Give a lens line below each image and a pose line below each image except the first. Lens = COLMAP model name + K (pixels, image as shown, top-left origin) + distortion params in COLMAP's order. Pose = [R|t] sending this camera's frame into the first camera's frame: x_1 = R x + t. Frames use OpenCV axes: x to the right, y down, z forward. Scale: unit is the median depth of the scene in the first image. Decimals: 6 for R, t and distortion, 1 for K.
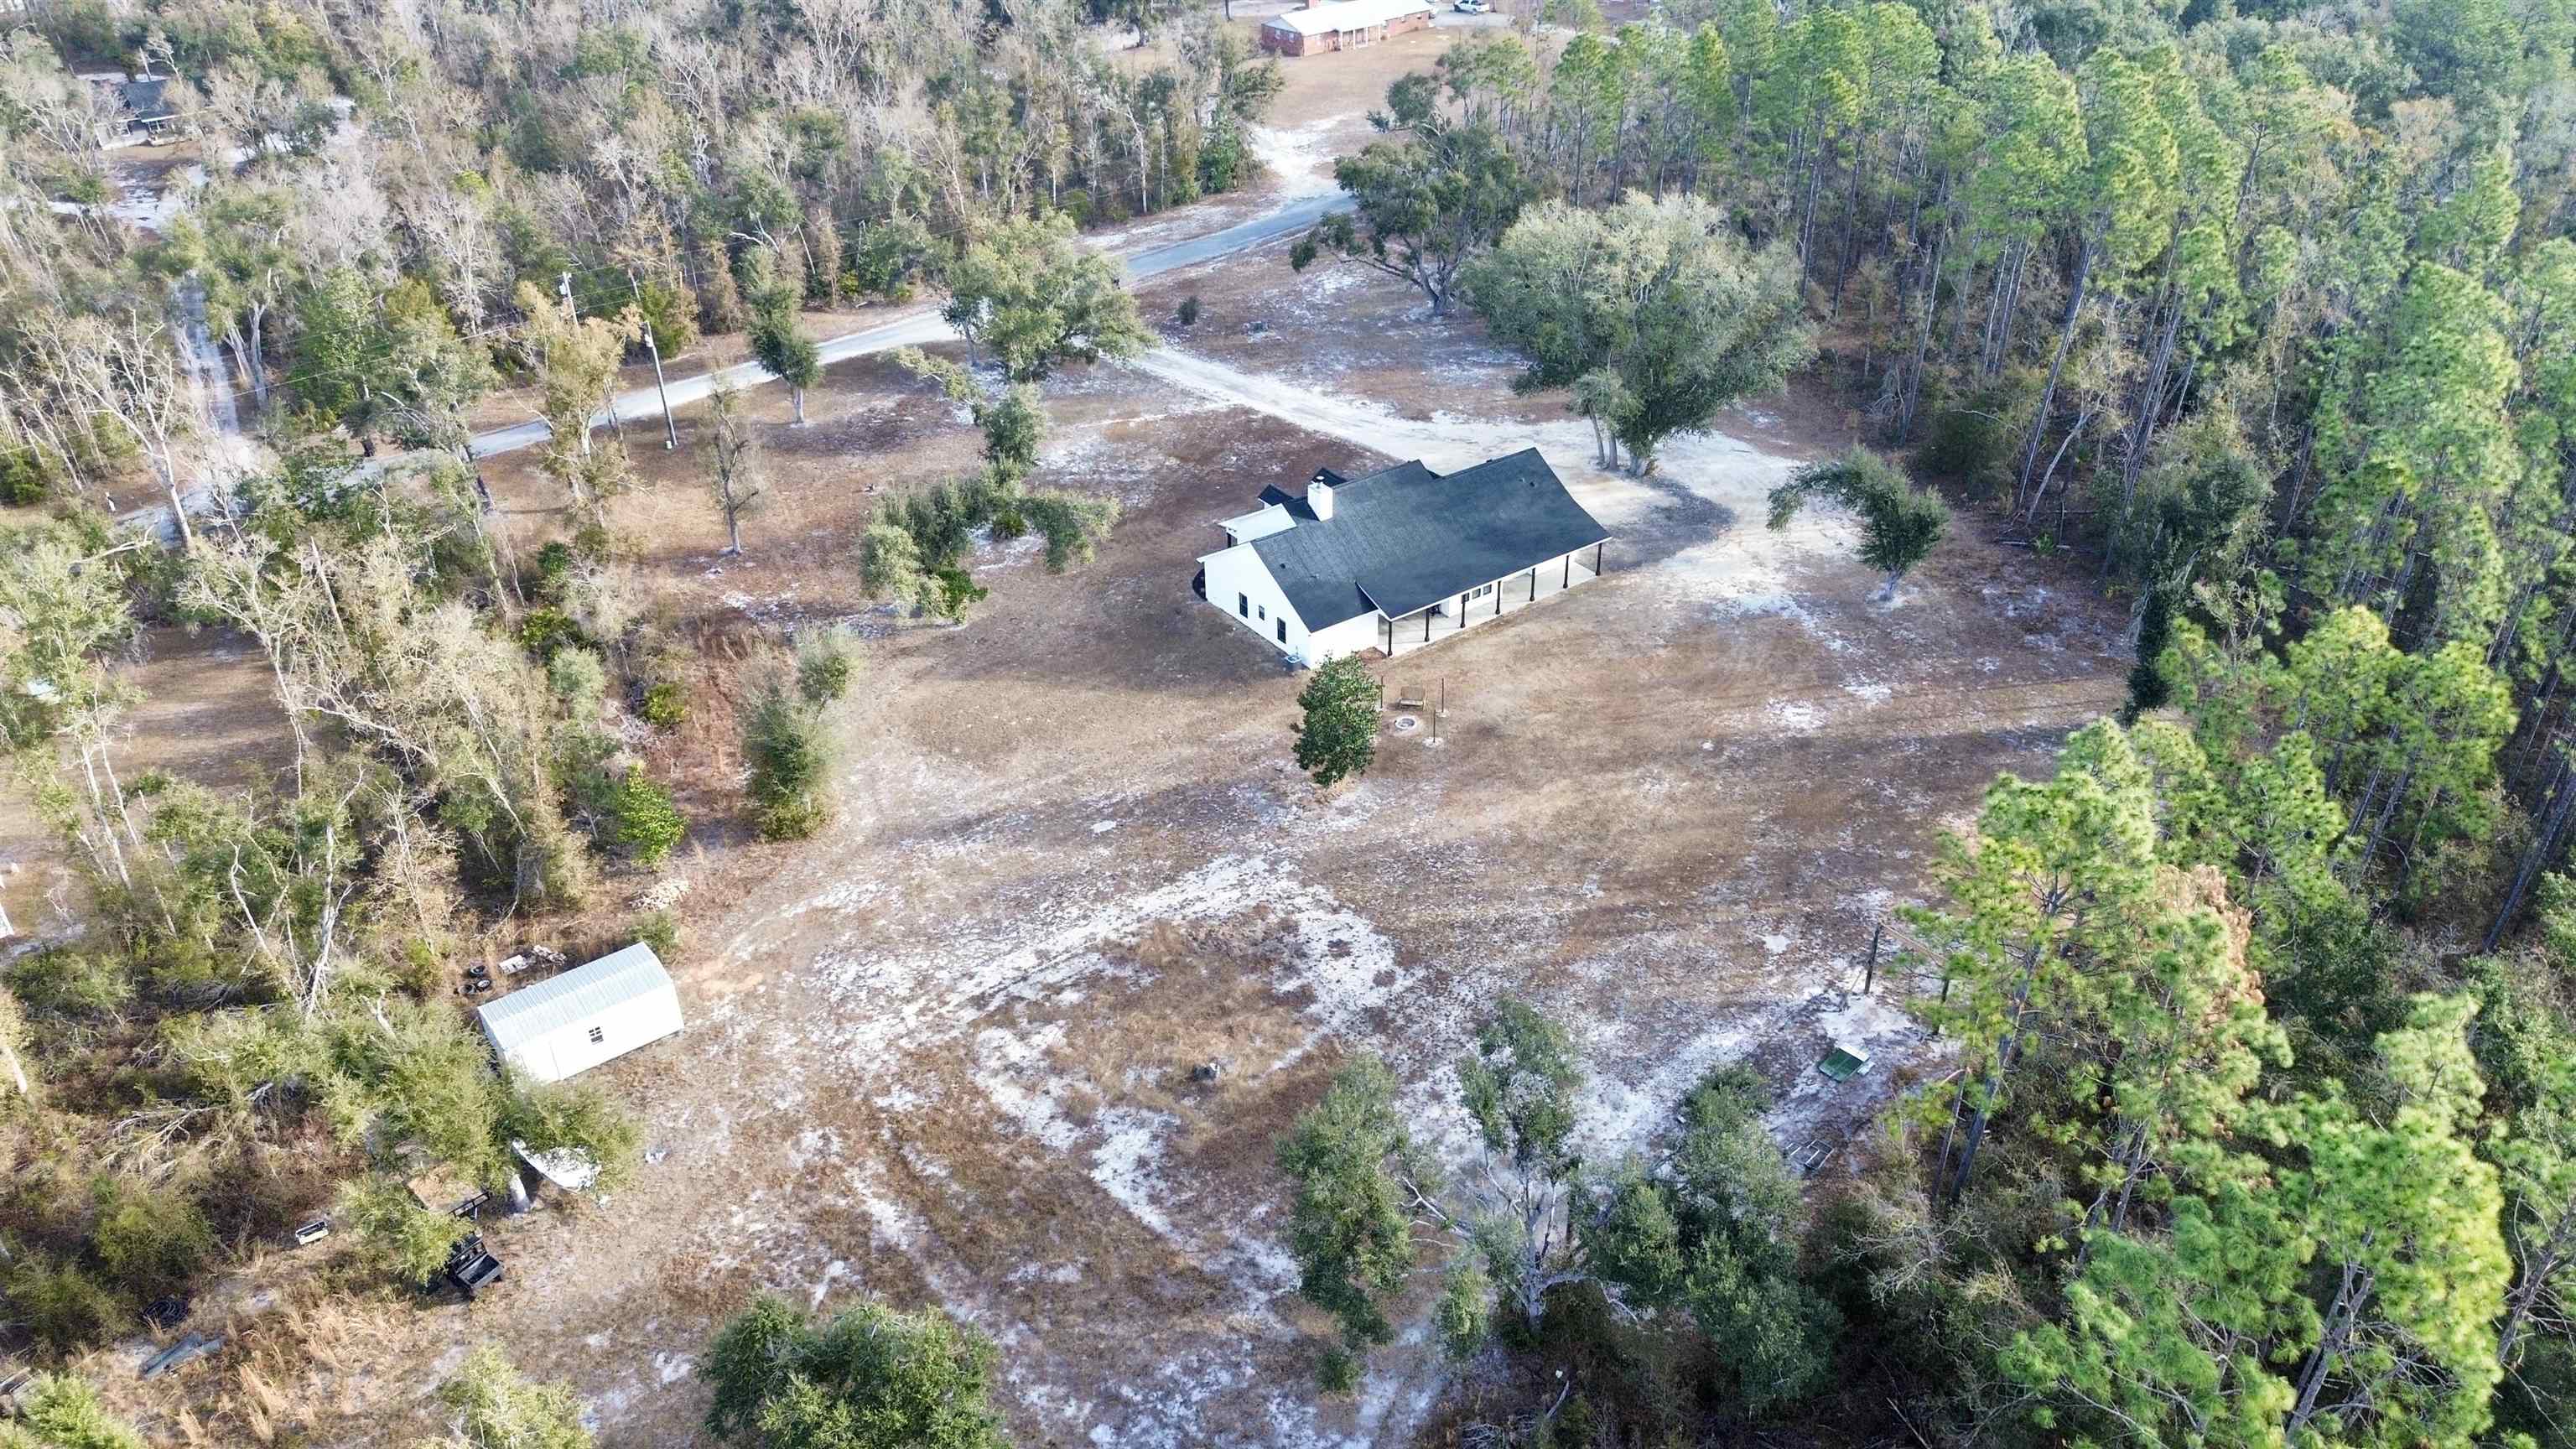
lens RADIAL K [[1821.1, 0, 1288.0], [0, 1821.1, 724.5], [0, 0, 1]] dist [0.097471, -0.100730]
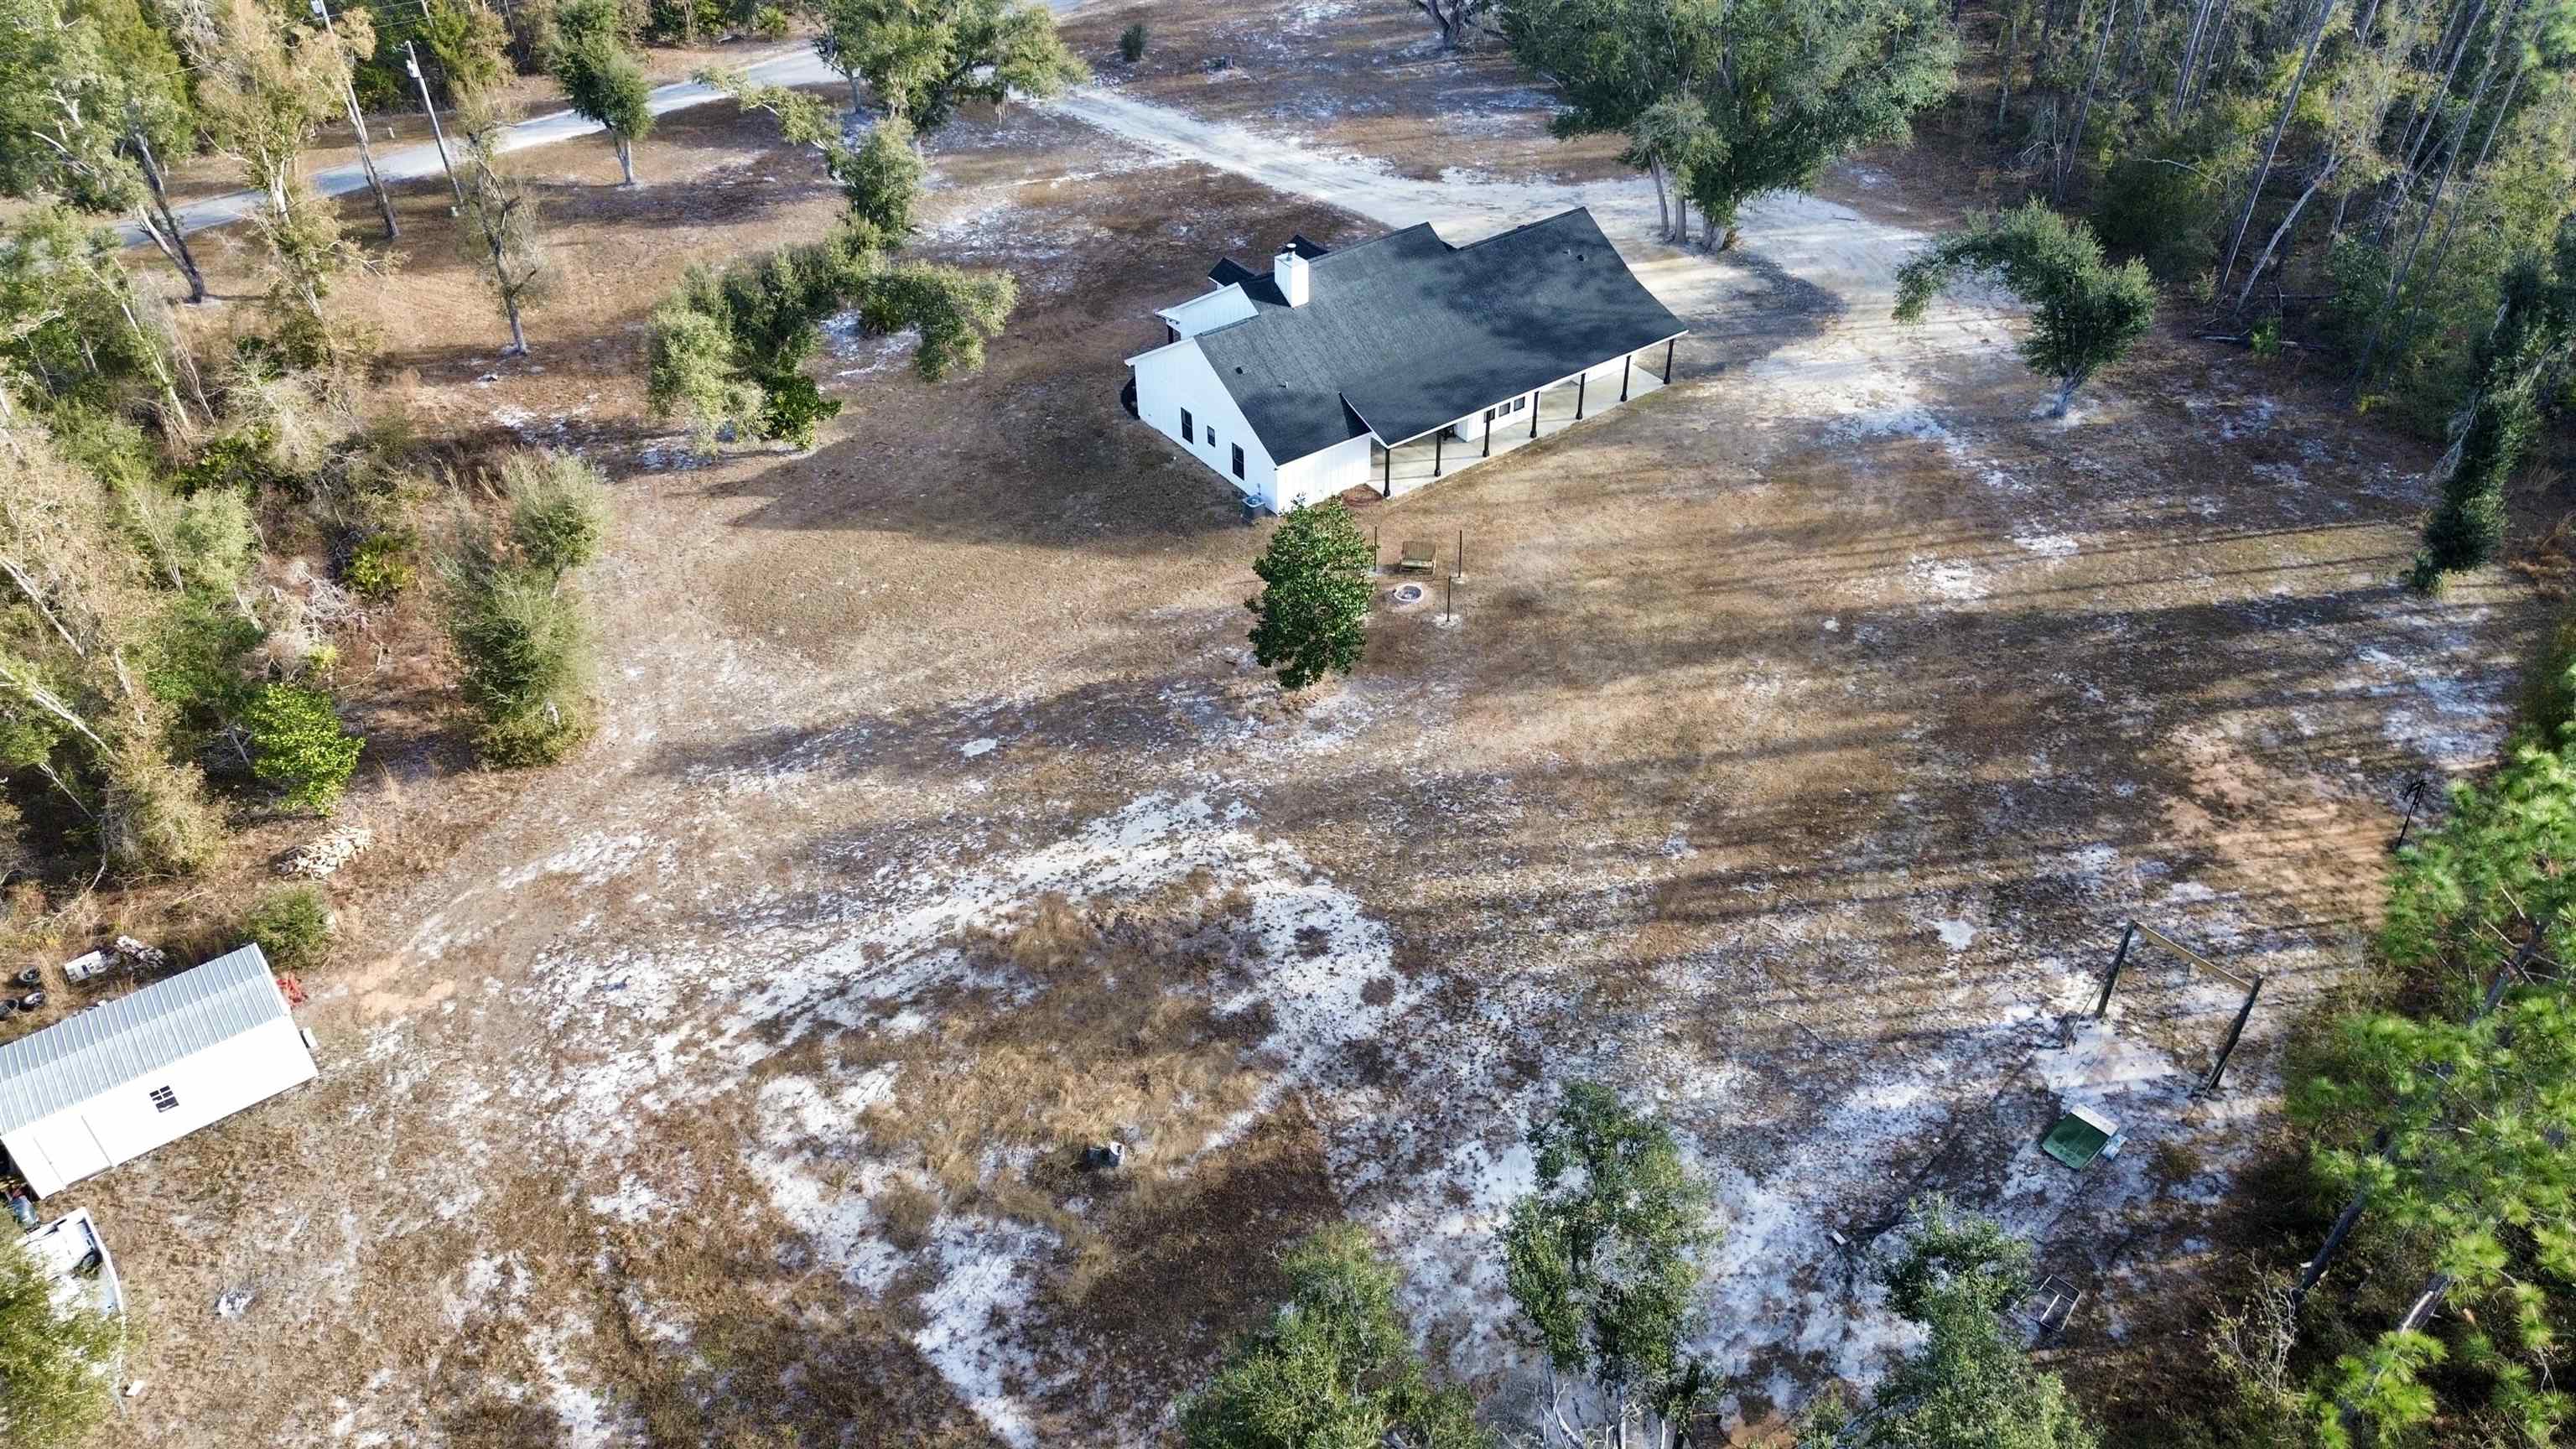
lens RADIAL K [[1832.2, 0, 1288.0], [0, 1832.2, 724.5], [0, 0, 1]] dist [0.069178, -0.056616]
pose [[0.999989, -0.000948, 0.004672, 0.015306], [0.000472, 0.994903, 0.100839, -0.024778], [-0.004744, -0.100836, 0.994892, 0.309532]]
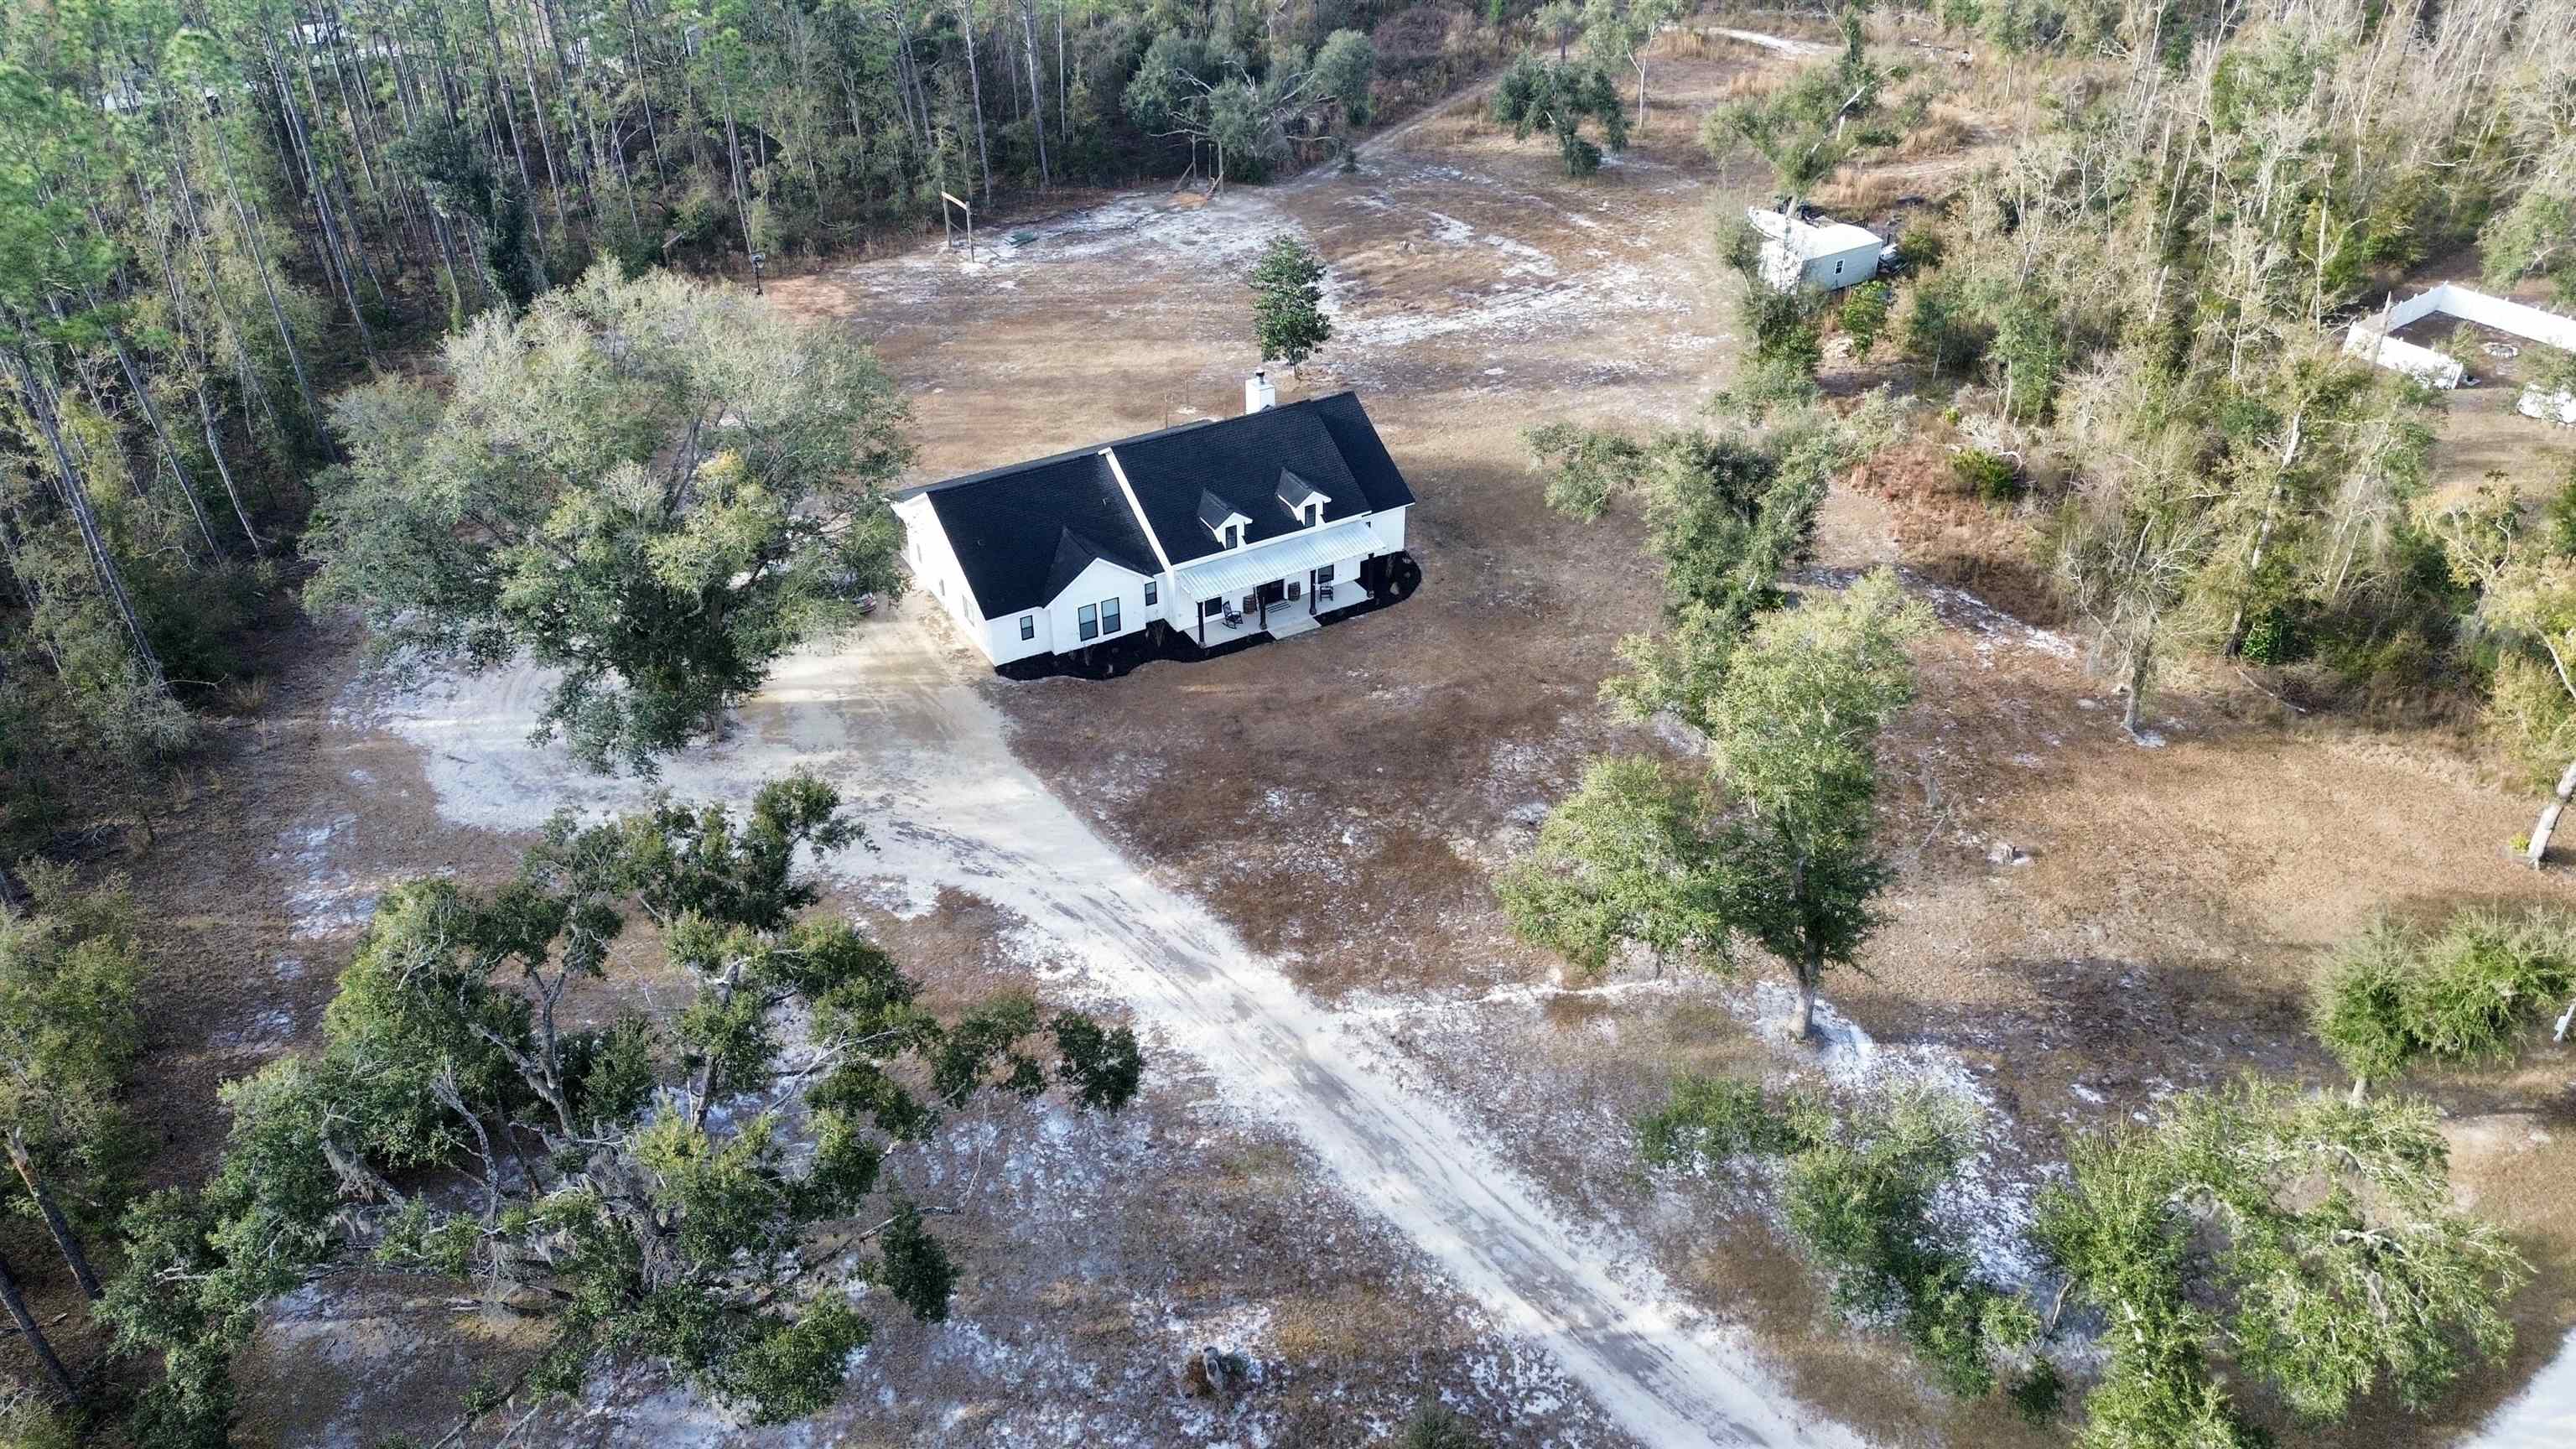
lens RADIAL K [[1821.1, 0, 1288.0], [0, 1821.1, 724.5], [0, 0, 1]] dist [0.097471, -0.100730]
pose [[-0.995220, -0.047248, 0.085469, -0.083102], [0.058422, 0.413264, 0.908735, -0.959336], [-0.078258, 0.909385, -0.408528, 1.761414]]
